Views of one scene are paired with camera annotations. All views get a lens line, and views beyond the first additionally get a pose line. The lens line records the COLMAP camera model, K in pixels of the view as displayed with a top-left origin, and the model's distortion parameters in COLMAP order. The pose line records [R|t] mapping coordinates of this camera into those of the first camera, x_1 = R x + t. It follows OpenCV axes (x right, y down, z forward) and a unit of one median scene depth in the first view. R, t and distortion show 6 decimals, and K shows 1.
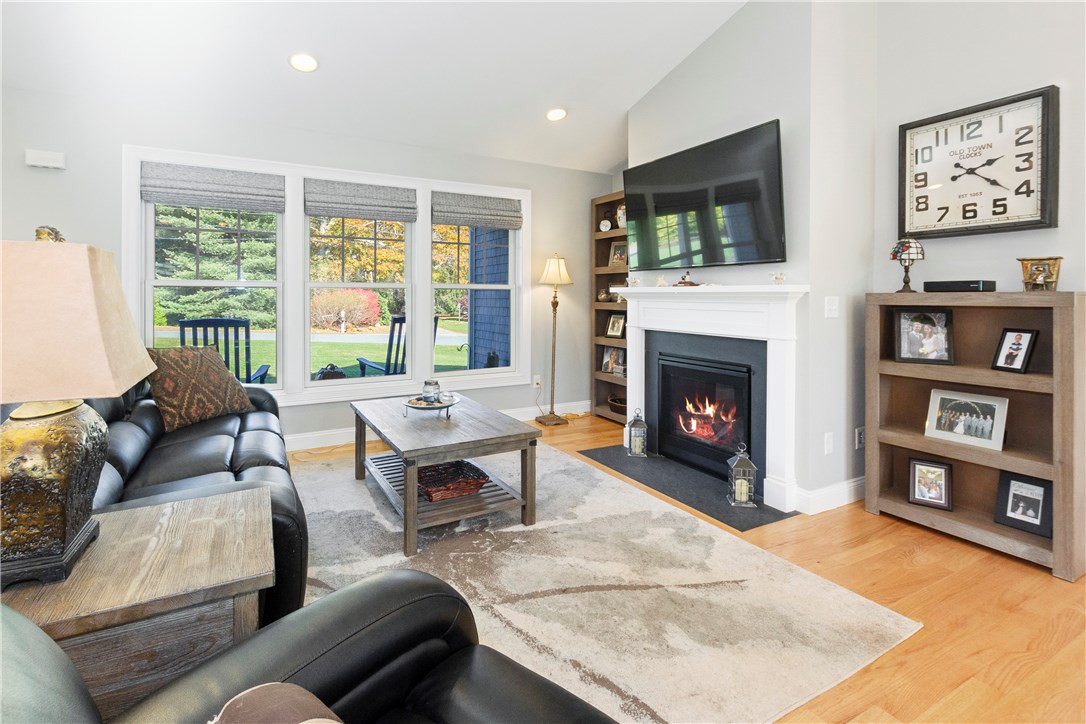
lens RADIAL K [[516.0, 0, 539.1], [0, 516.0, 362.7], [0, 0, 1]] dist [0.002084, -0.000005]
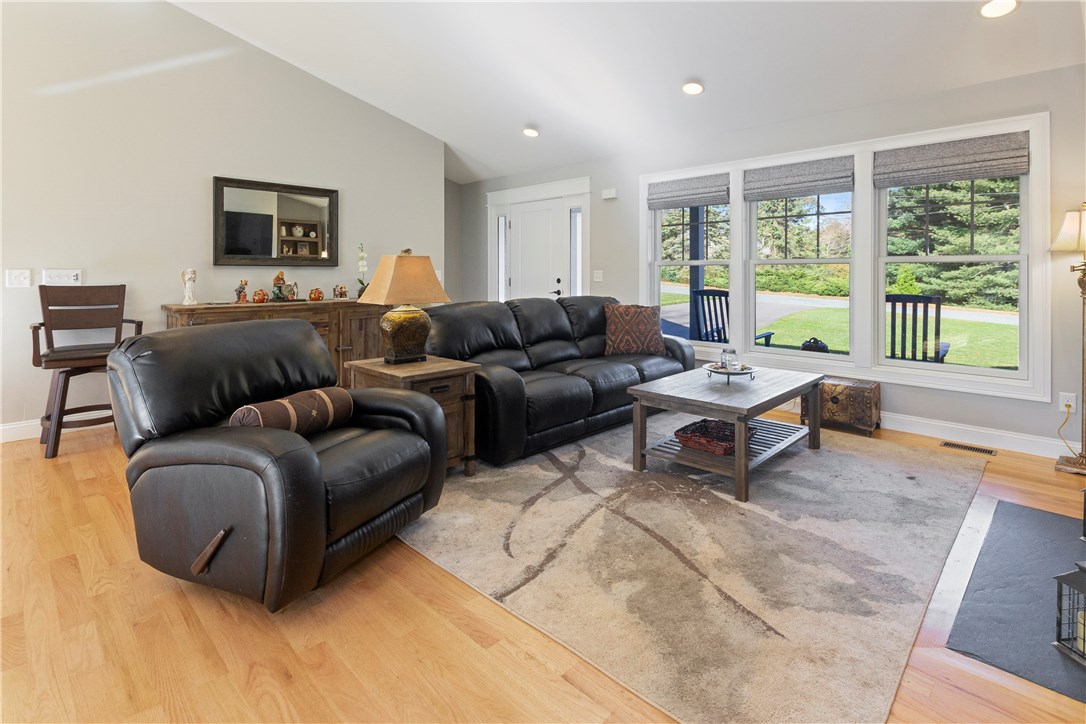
lens RADIAL K [[516.0, 0, 539.1], [0, 516.0, 362.7], [0, 0, 1]] dist [0.002084, -0.000005]
pose [[0.285859, 0.162860, -0.944331, 0.710112], [-0.120402, 0.983747, 0.133210, -0.033324], [0.950678, 0.075620, 0.300822, 0.282696]]
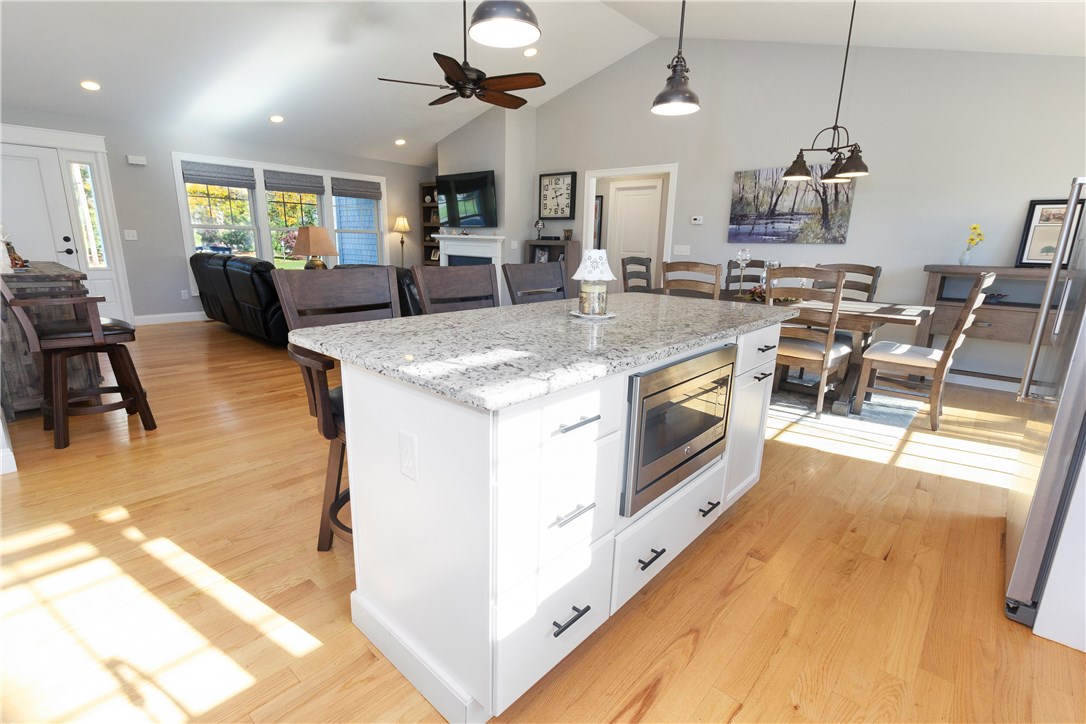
lens RADIAL K [[502.0, 0, 514.3], [0, 502.0, 361.5], [0, 0, 1]] dist [0.015094, 0.000105]
pose [[0.959124, -0.046979, 0.279061, -0.155201], [0.015033, 0.993190, 0.115533, 0.158990], [-0.282588, -0.106616, 0.953298, -1.284030]]
